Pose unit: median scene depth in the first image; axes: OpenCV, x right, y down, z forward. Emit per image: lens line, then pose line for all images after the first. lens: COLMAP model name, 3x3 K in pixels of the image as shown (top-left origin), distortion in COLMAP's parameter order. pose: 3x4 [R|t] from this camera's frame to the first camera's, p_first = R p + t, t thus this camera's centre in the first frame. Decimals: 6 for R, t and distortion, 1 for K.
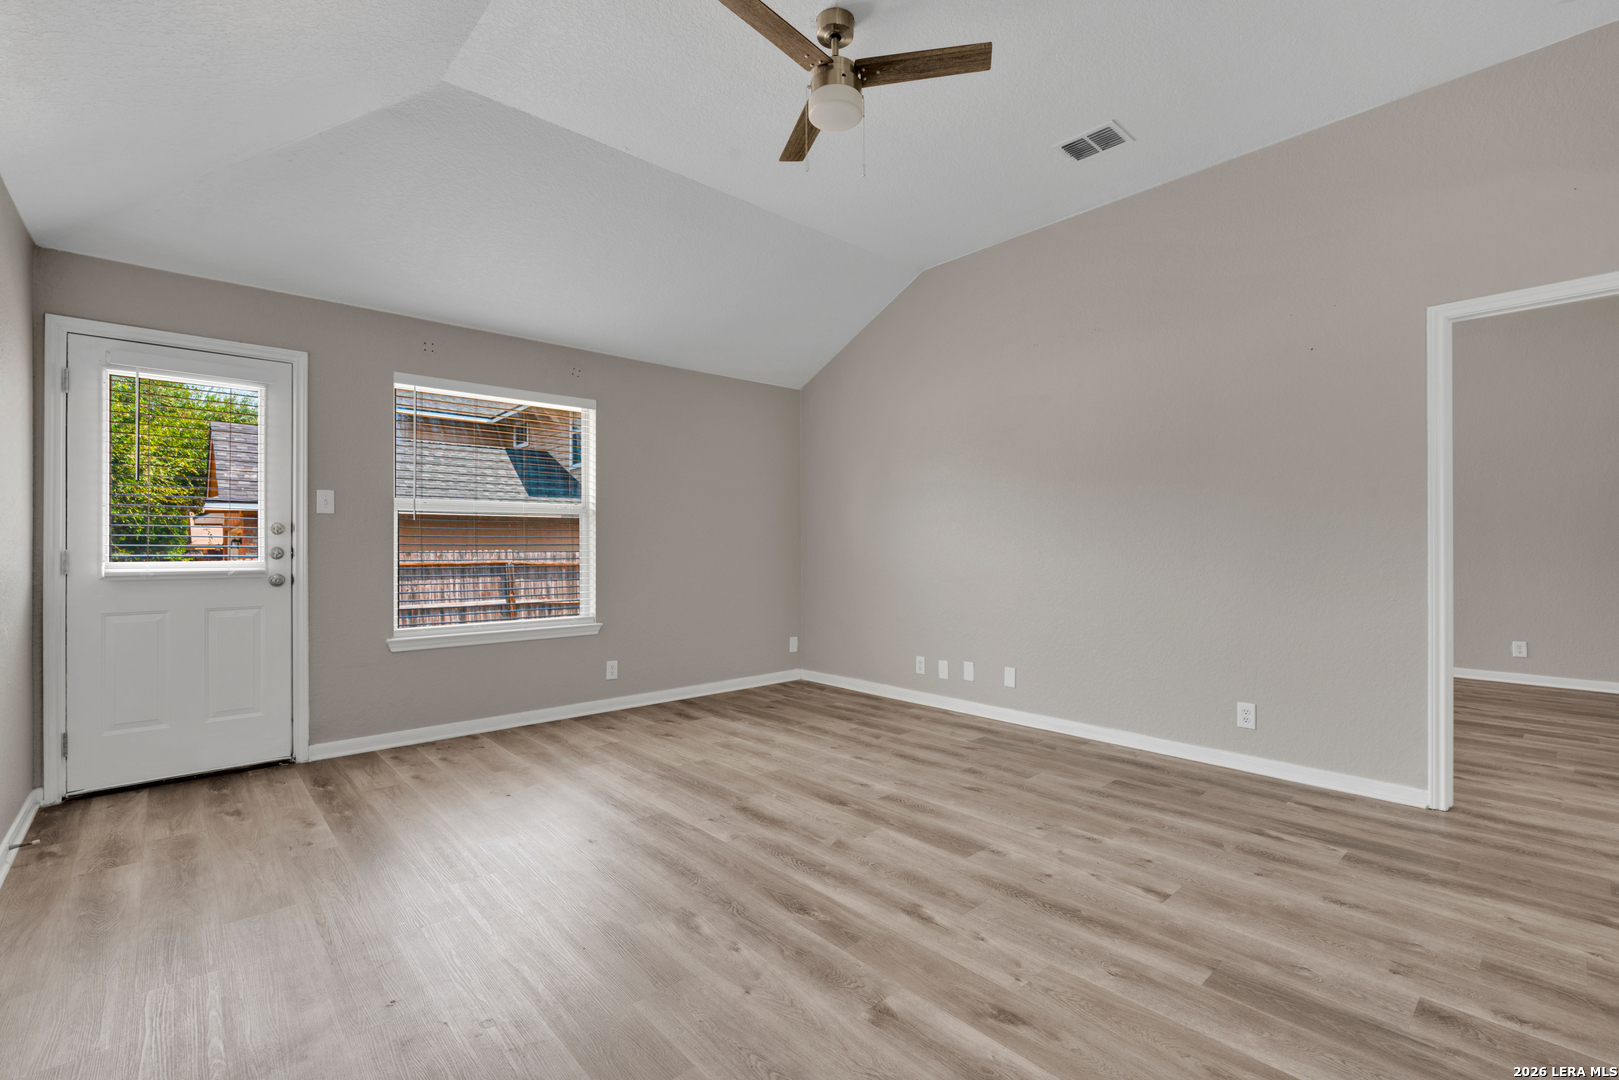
lens RADIAL K [[700.3, 0, 815.9], [0, 700.3, 542.9], [0, 0, 1]] dist [0.000066, -0.000044]
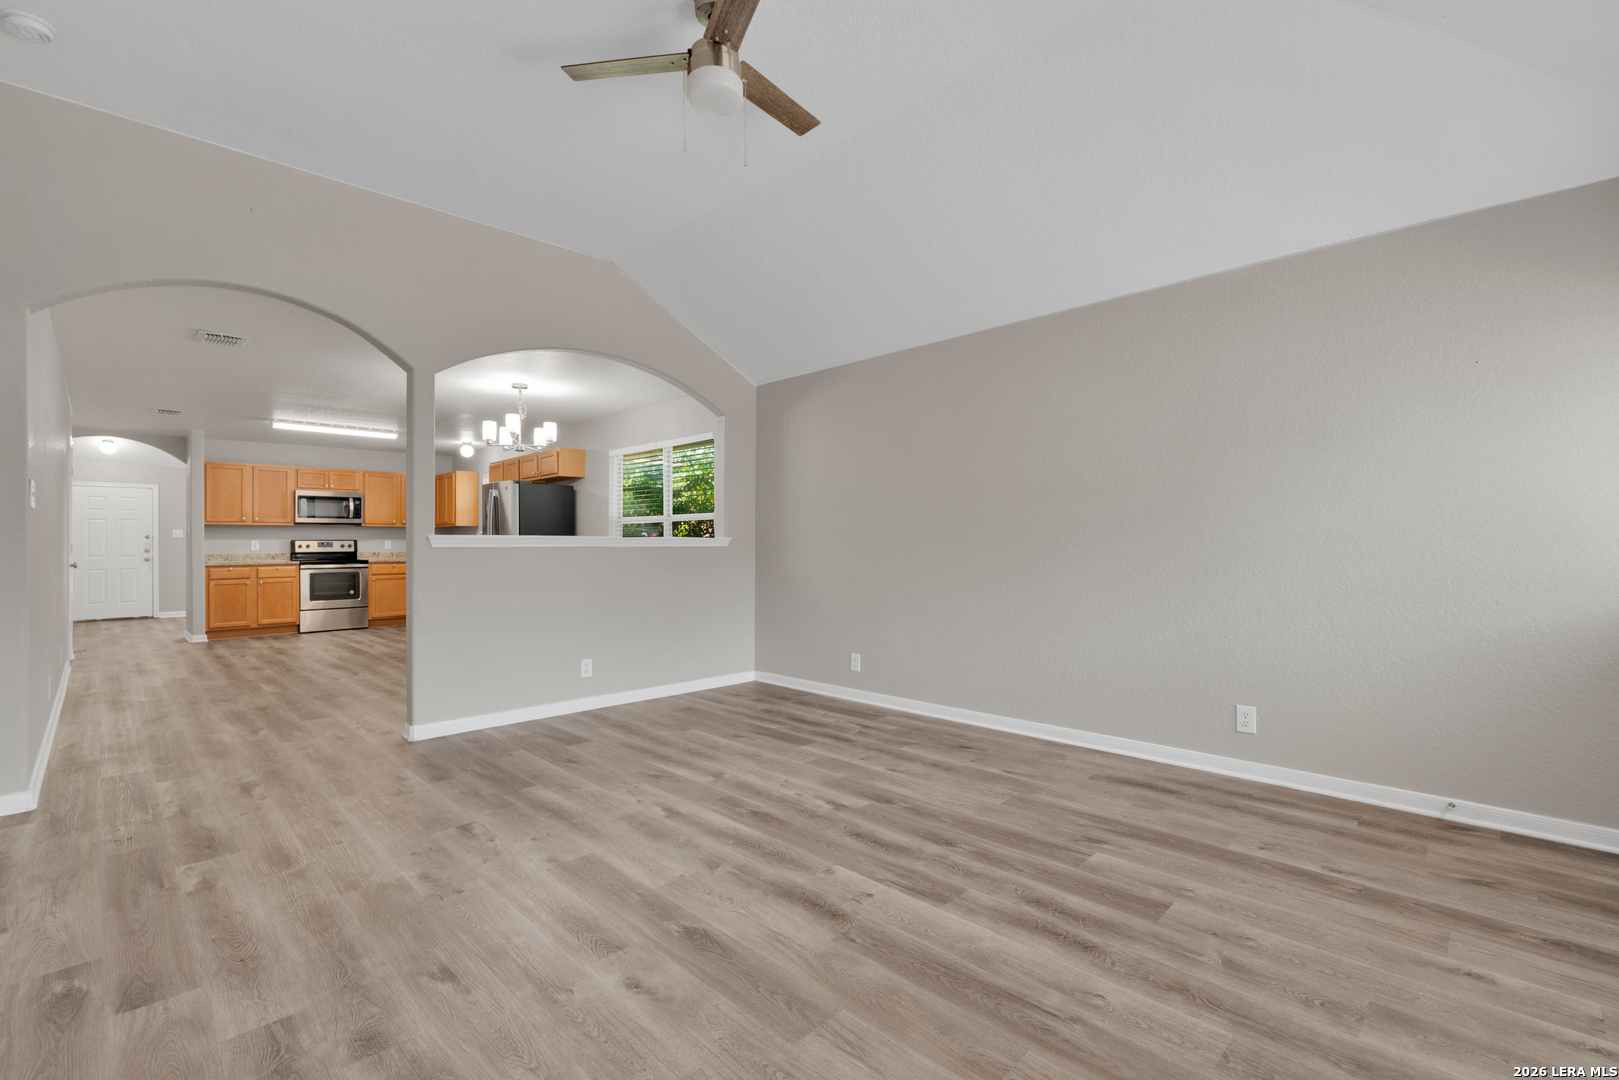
lens RADIAL K [[700.3, 0, 807.3], [0, 700.3, 542.3], [0, 0, 1]] dist [0.000066, -0.000044]
pose [[-0.999357, 0.004389, -0.035597, -0.075420], [0.004454, 0.999989, -0.001736, 0.005387], [0.035589, -0.001893, -0.999365, 2.424498]]
